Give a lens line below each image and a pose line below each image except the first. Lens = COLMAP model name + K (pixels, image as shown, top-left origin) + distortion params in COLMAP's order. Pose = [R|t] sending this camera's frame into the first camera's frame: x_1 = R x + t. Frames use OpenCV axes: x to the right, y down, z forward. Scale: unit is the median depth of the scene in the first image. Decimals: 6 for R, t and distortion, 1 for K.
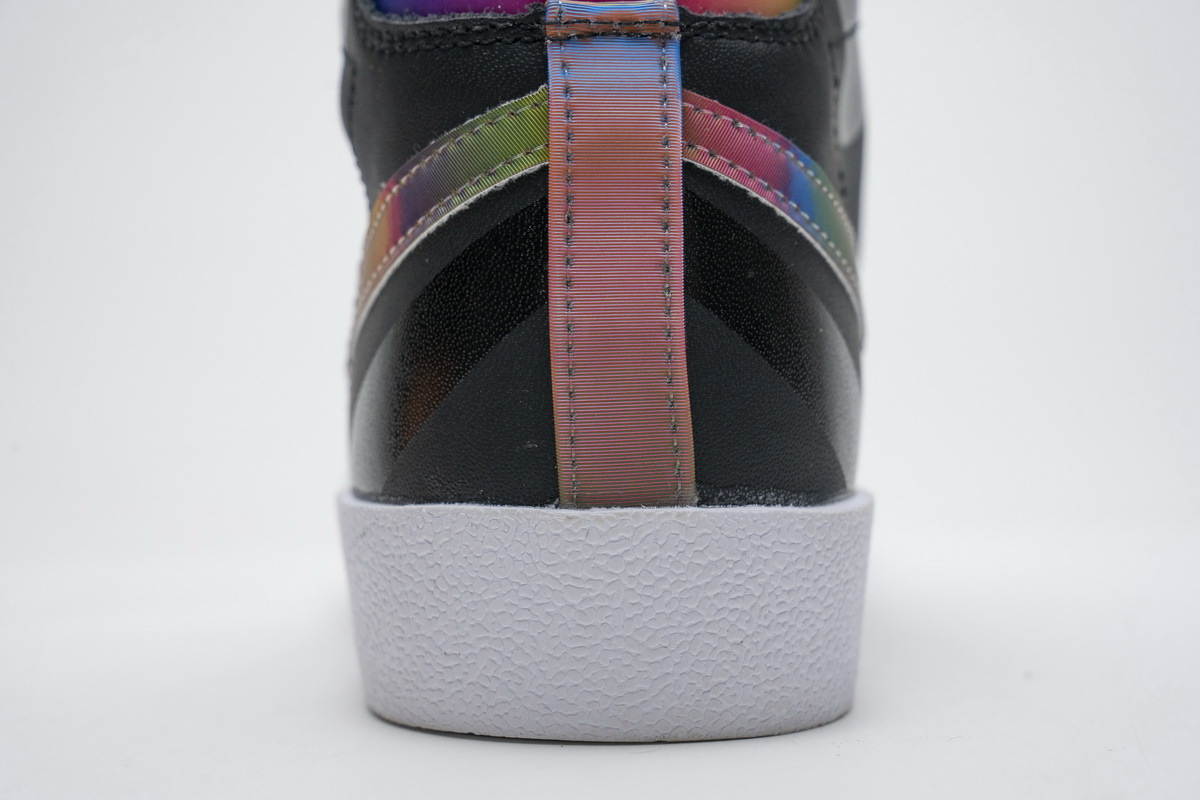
lens RADIAL K [[2360.8, 0, 577.6], [0, 2360.8, 398.5], [0, 0, 1]] dist [0.183874, 0.413708]
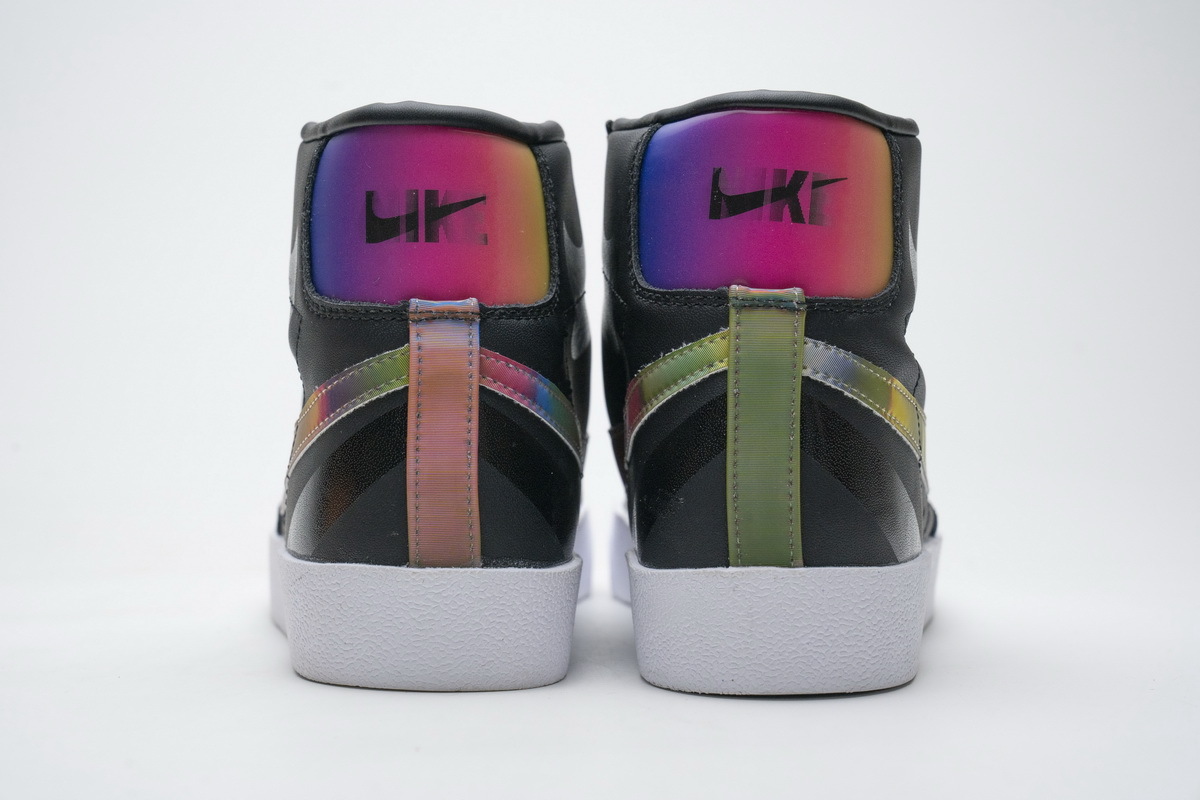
lens RADIAL K [[2360.8, 0, 577.6], [0, 2360.8, 398.5], [0, 0, 1]] dist [0.183874, 0.413708]
pose [[0.996968, 0.028375, 0.072449, -0.013940], [-0.027596, 0.999550, -0.011730, -0.069755], [-0.072749, 0.009696, 0.997303, -0.897104]]
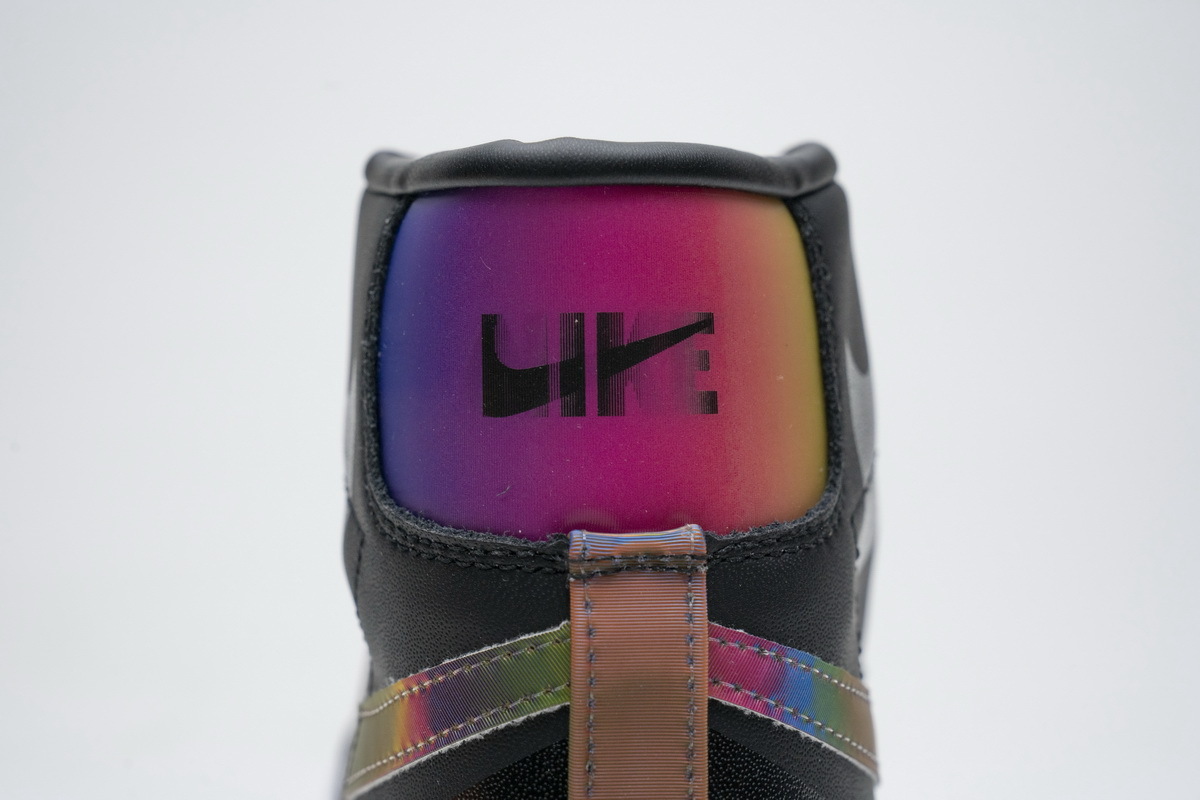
lens RADIAL K [[2360.8, 0, 577.6], [0, 2360.8, 398.5], [0, 0, 1]] dist [0.183874, 0.413708]
pose [[0.999450, 0.017765, 0.027985, -0.037776], [-0.018959, 0.998896, 0.042987, -0.263332], [-0.027190, -0.043494, 0.998684, 0.041288]]
